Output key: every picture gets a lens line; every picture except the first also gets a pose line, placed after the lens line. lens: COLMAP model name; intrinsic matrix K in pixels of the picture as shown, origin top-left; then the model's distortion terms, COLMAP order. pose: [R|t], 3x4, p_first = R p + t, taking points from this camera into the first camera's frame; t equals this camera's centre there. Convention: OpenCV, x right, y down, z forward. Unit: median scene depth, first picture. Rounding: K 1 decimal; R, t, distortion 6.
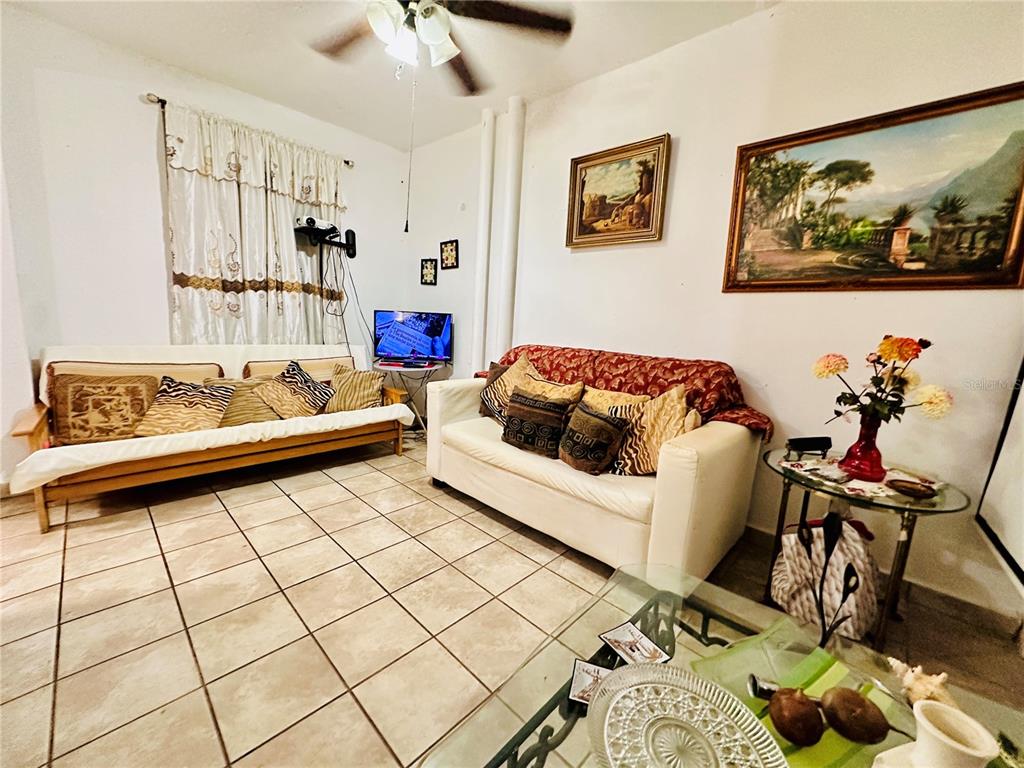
lens RADIAL K [[408.9, 0, 511.3], [0, 408.9, 382.5], [0, 0, 1]] dist [0.002144, 0.000276]
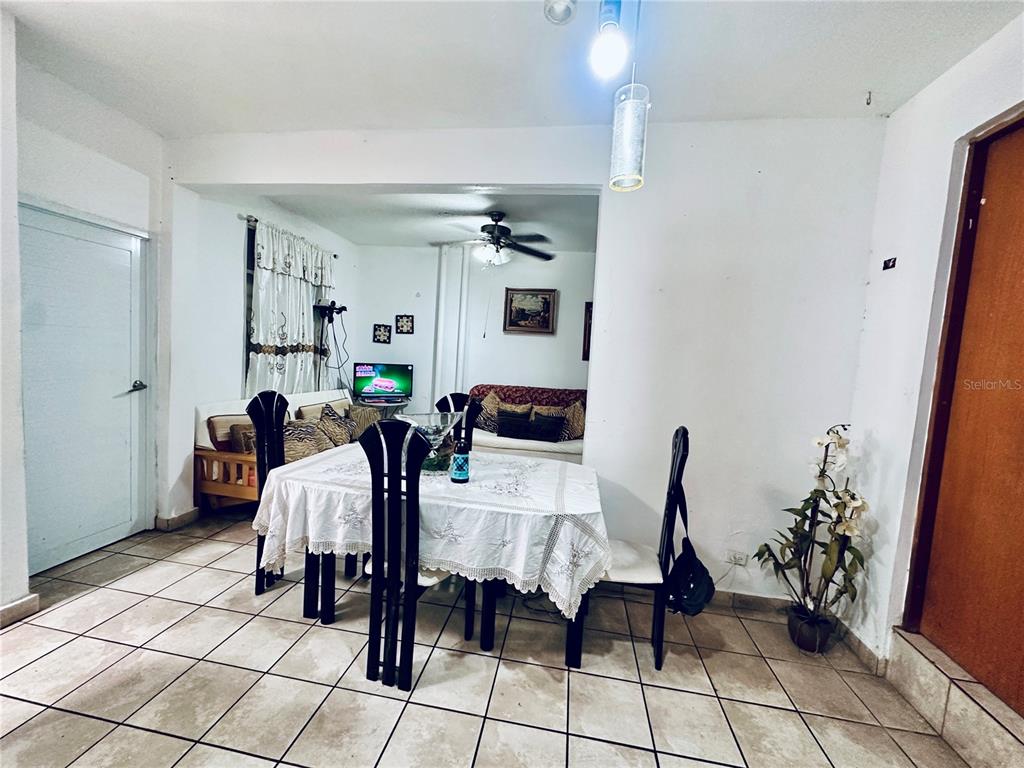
lens RADIAL K [[408.9, 0, 511.1], [0, 408.9, 384.4], [0, 0, 1]] dist [0.002144, 0.000276]
pose [[0.823953, -0.046622, 0.564736, -0.787749], [0.076320, 0.996659, -0.029072, -0.030823], [-0.561495, 0.067055, 0.824759, -0.475445]]
